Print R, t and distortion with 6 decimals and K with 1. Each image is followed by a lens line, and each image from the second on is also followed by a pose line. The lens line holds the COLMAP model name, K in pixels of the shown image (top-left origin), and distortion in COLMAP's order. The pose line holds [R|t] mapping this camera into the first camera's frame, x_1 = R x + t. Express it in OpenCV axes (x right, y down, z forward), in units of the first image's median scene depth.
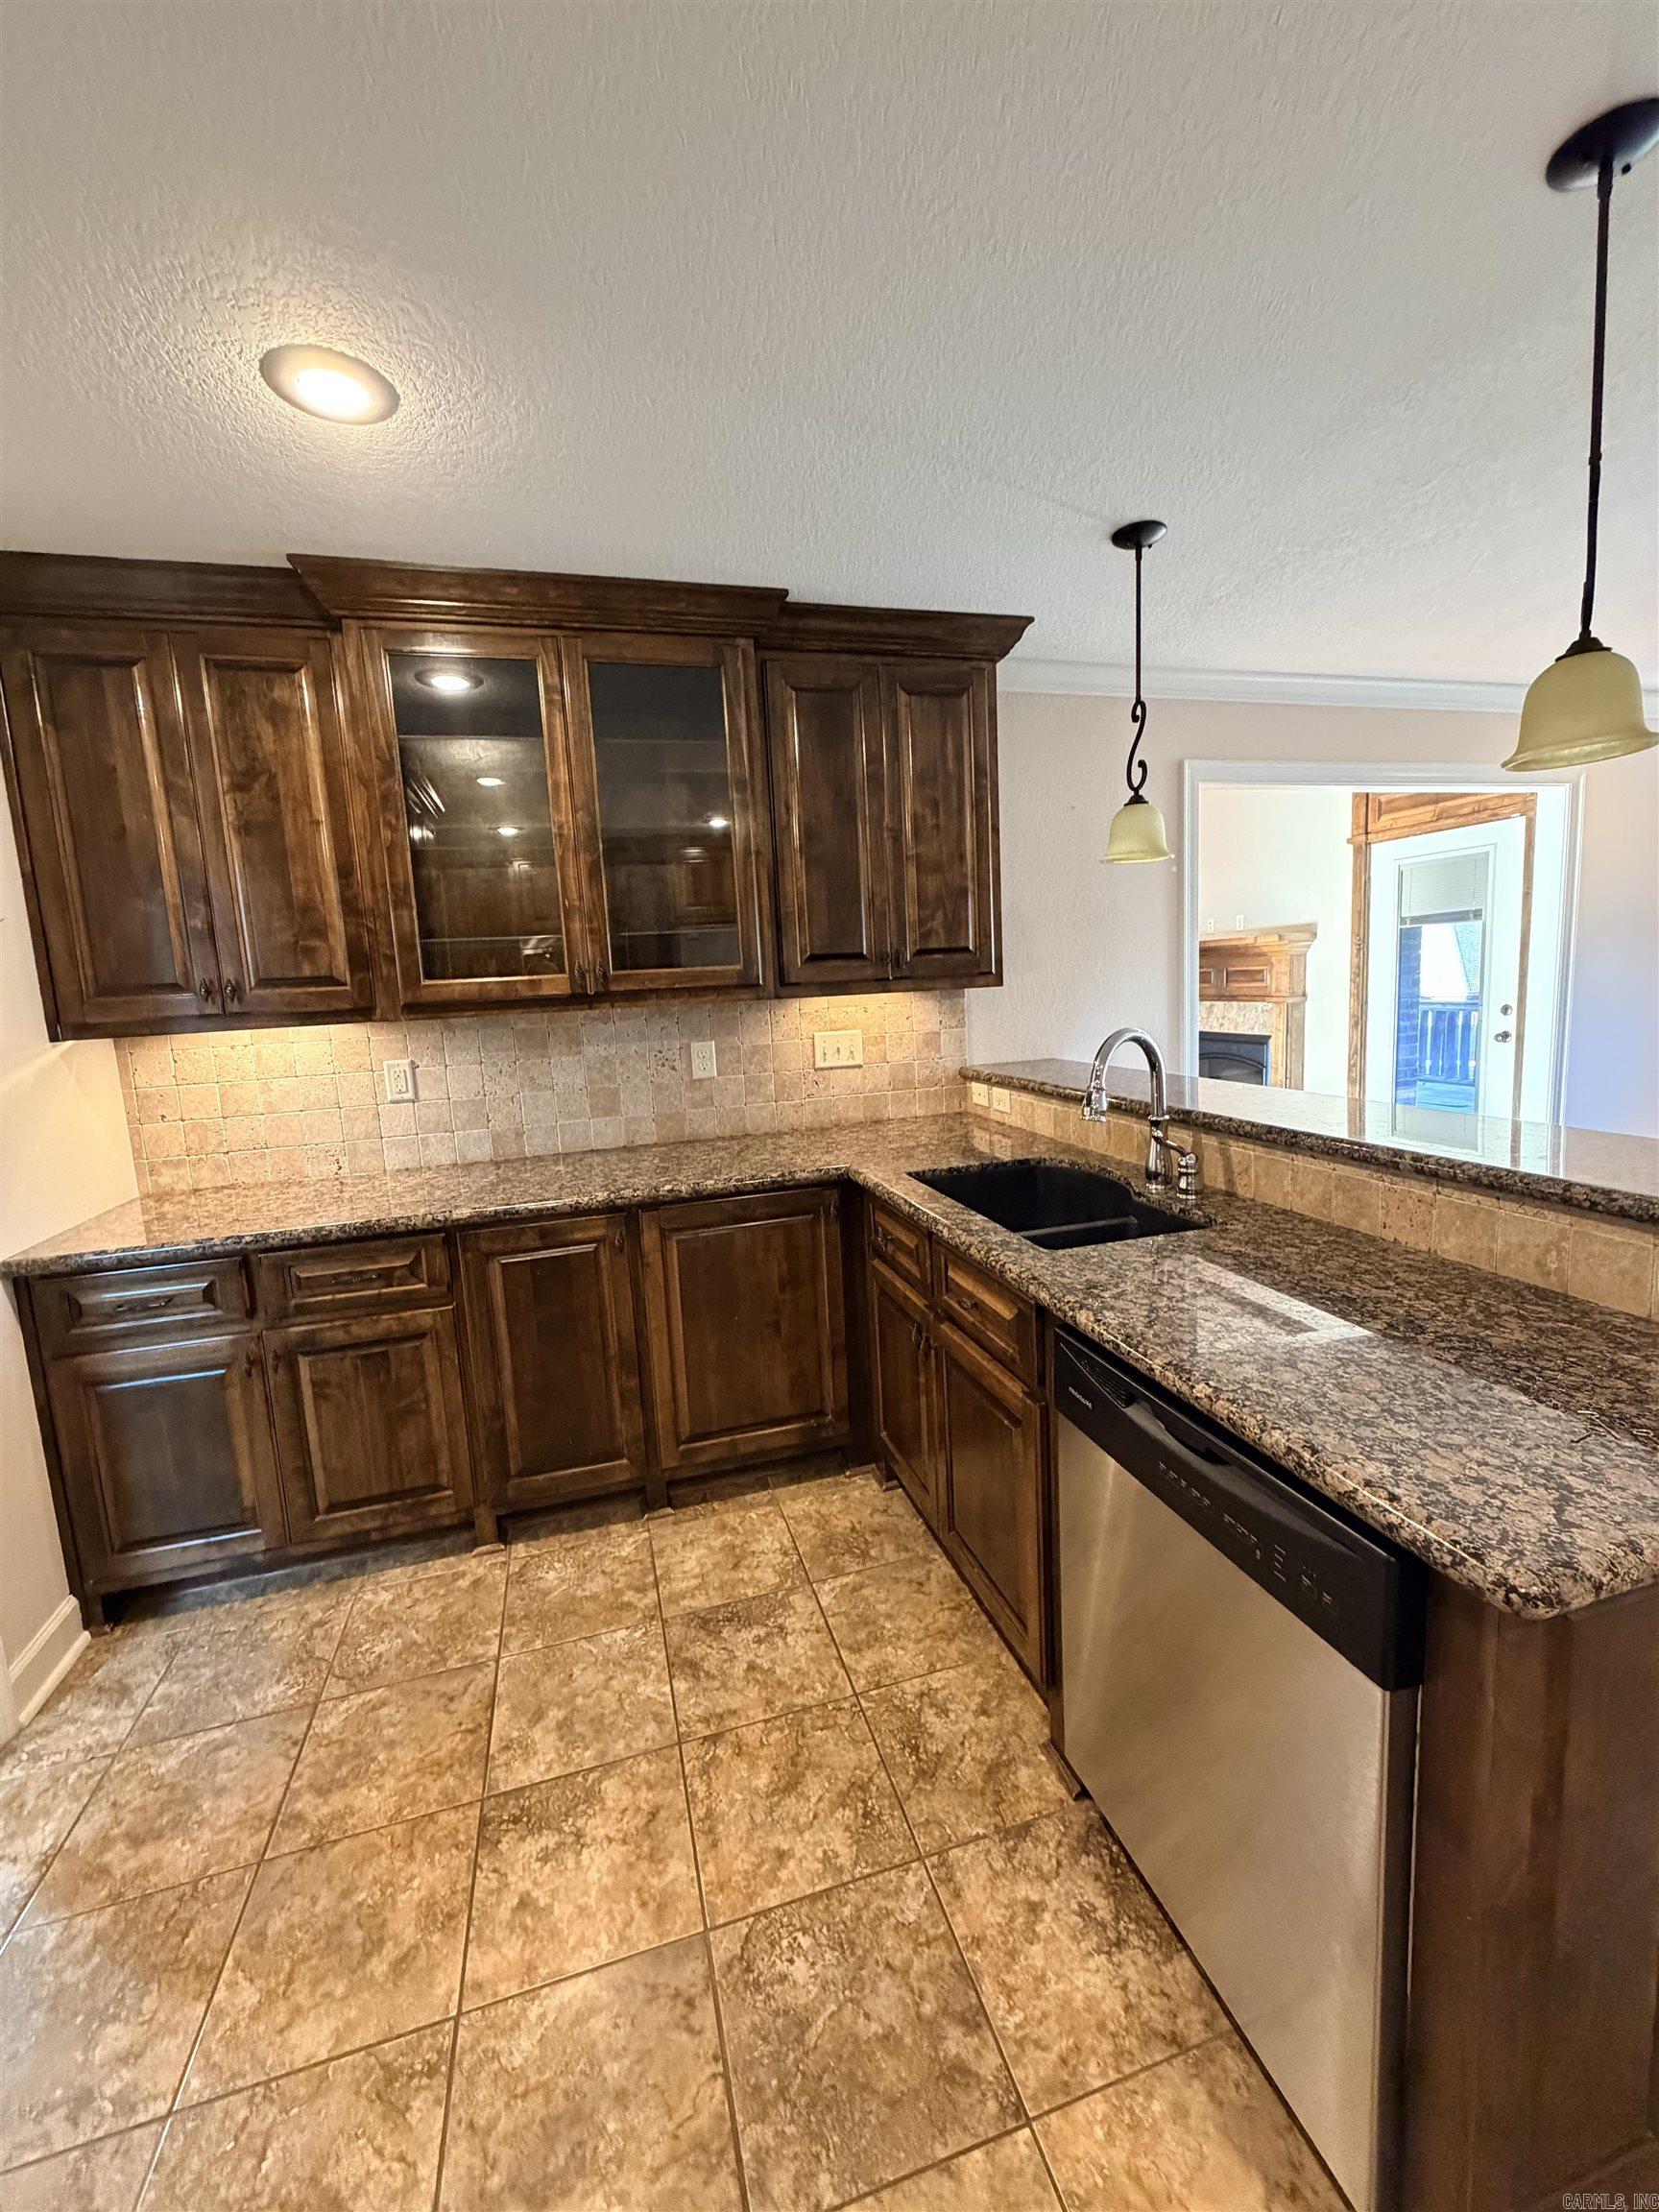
lens RADIAL K [[890.1, 0, 830.1], [0, 890.1, 1101.3], [0, 0, 1]] dist [-0.000578, 0.000526]
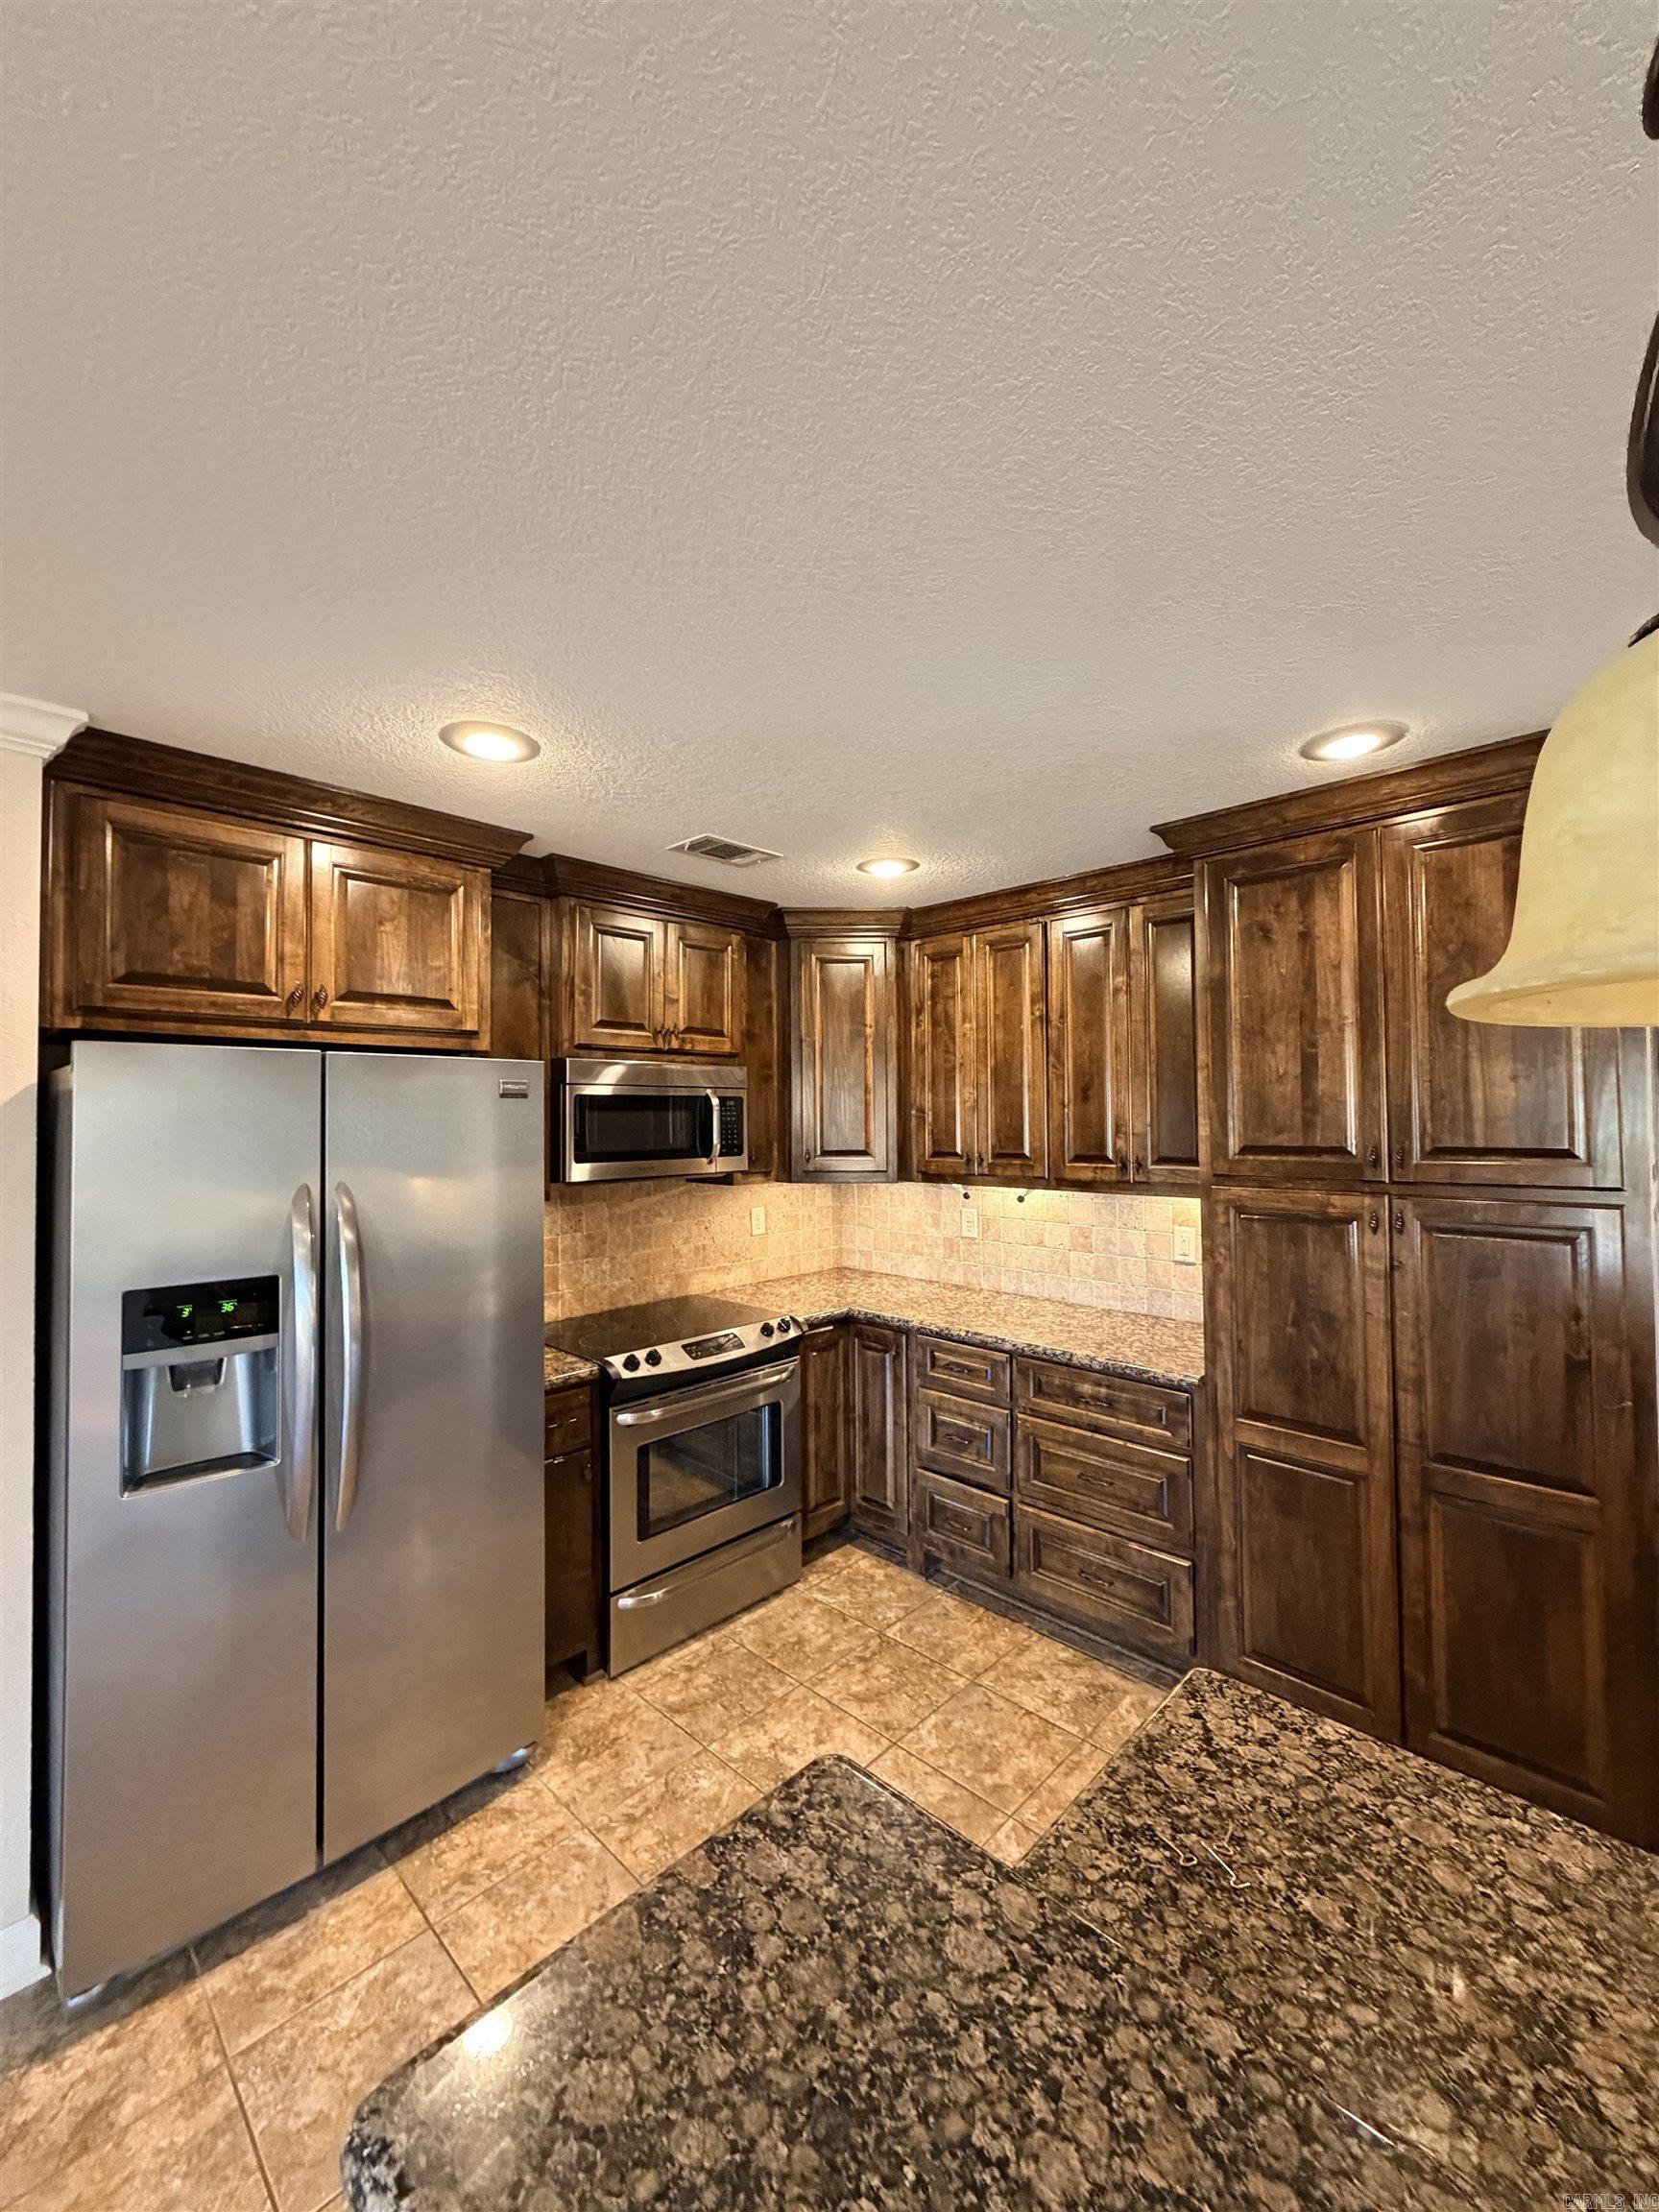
lens RADIAL K [[890.1, 0, 829.0], [0, 890.1, 1097.4], [0, 0, 1]] dist [-0.000578, 0.000526]
pose [[-0.865602, 0.050623, -0.498167, 1.737197], [-0.014967, 0.991816, 0.126792, -0.575953], [0.500509, 0.117207, -0.857760, 1.580111]]
